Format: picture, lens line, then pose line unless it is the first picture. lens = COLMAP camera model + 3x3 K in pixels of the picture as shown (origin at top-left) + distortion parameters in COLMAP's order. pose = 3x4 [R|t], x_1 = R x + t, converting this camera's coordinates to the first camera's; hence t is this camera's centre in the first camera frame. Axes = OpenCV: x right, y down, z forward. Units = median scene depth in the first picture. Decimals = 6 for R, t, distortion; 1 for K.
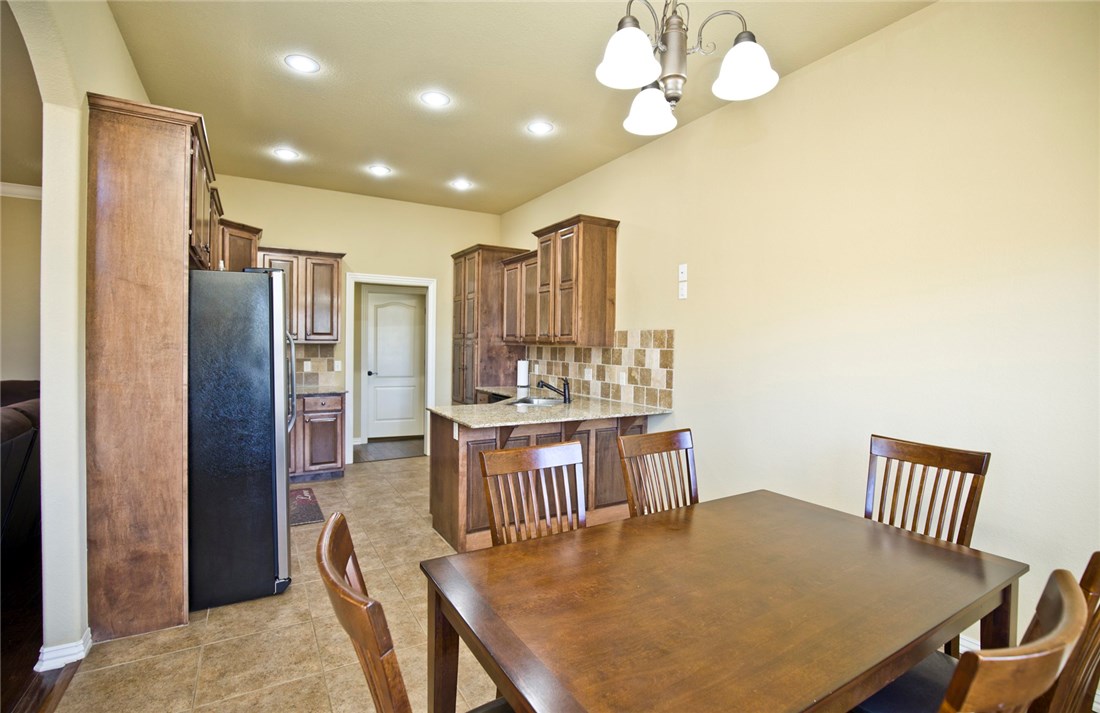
lens RADIAL K [[507.2, 0, 554.3], [0, 507.2, 350.3], [0, 0, 1]] dist [-0.034084, -0.000065]
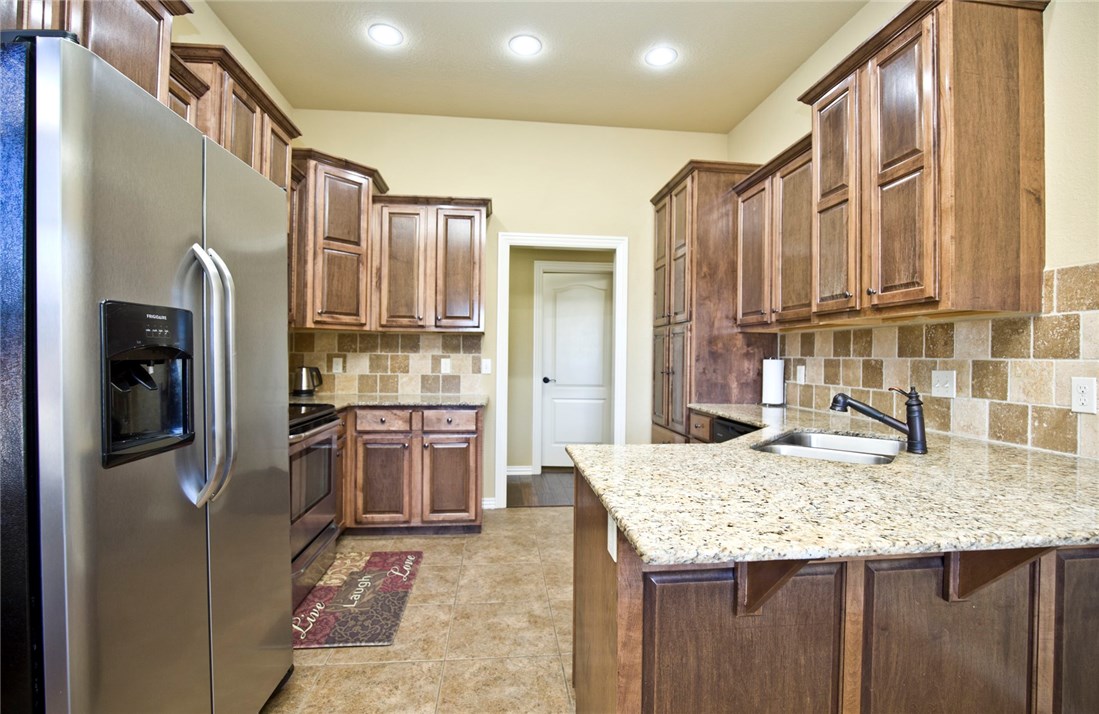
lens RADIAL K [[507.2, 0, 557.7], [0, 507.2, 353.6], [0, 0, 1]] dist [-0.036443, 0.007854]
pose [[0.912887, -0.003152, -0.408200, -0.063420], [-0.005748, 0.999772, -0.020575, 0.032824], [0.408171, 0.021129, 0.912661, 0.476547]]
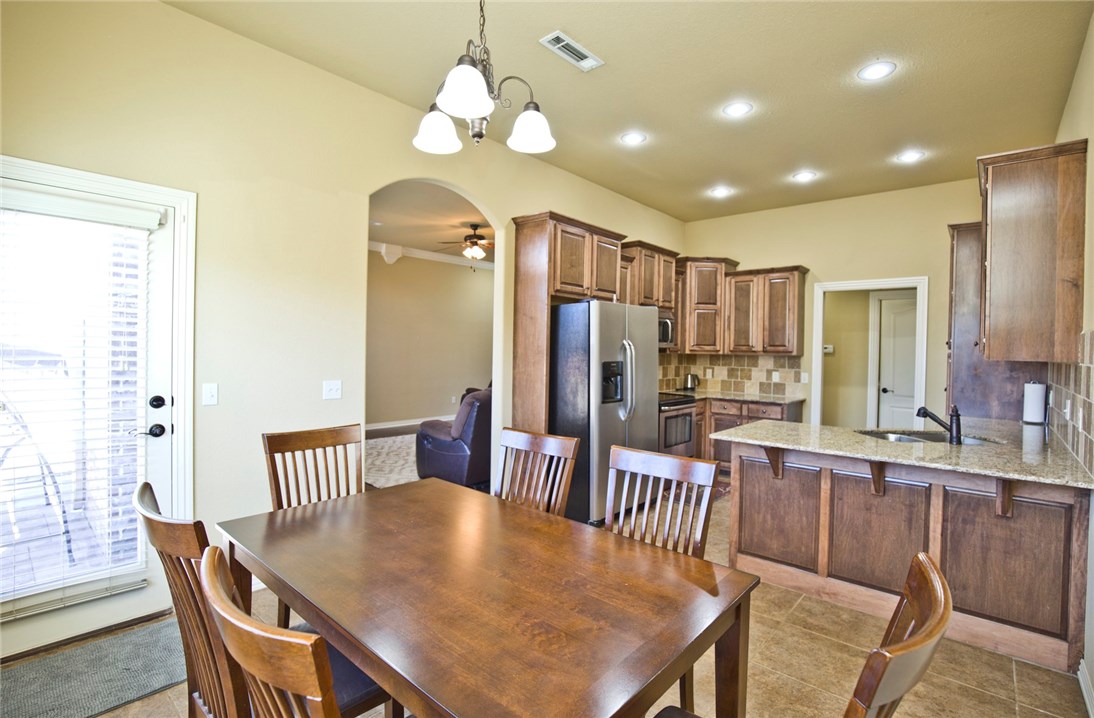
lens RADIAL K [[506.7, 0, 547.2], [0, 506.7, 354.9], [0, 0, 1]] dist [-0.029419, 0.000466]
pose [[0.300246, 0.005664, -0.953845, 0.438073], [-0.026450, 0.999647, -0.002390, 0.001495], [0.953495, 0.025947, 0.300290, 0.253938]]
